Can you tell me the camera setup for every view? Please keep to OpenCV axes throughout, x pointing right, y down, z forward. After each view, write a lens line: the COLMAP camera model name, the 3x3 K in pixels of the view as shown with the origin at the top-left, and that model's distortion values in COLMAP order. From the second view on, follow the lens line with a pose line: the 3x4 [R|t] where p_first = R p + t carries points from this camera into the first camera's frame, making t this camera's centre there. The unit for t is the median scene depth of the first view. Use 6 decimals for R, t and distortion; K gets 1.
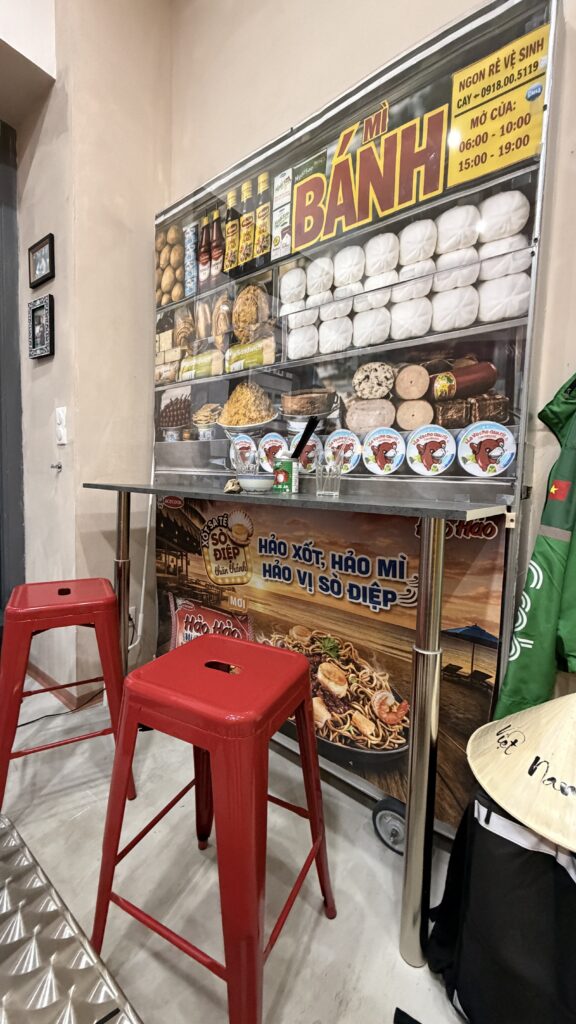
lens RADIAL K [[416.9, 0, 288.0], [0, 416.9, 512.0], [0, 0, 1]] dist [0.000221, 0.000037]
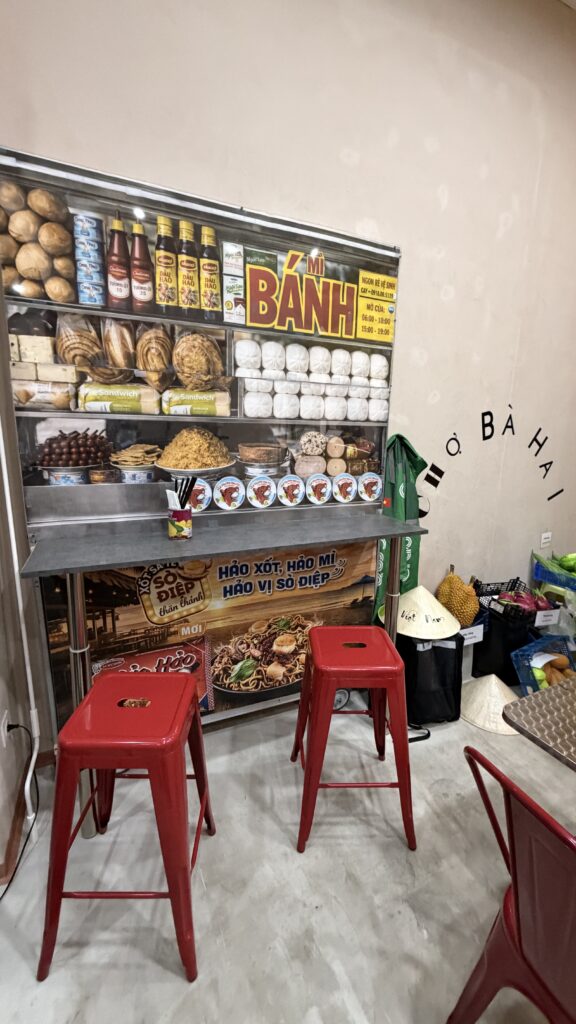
lens RADIAL K [[416.9, 0, 288.0], [0, 416.9, 512.0], [0, 0, 1]] dist [0.000221, 0.000037]
pose [[0.437757, -0.202427, 0.876009, -1.078798], [0.062095, 0.978806, 0.195151, -0.334571], [-0.896947, -0.031033, 0.441048, 0.372857]]
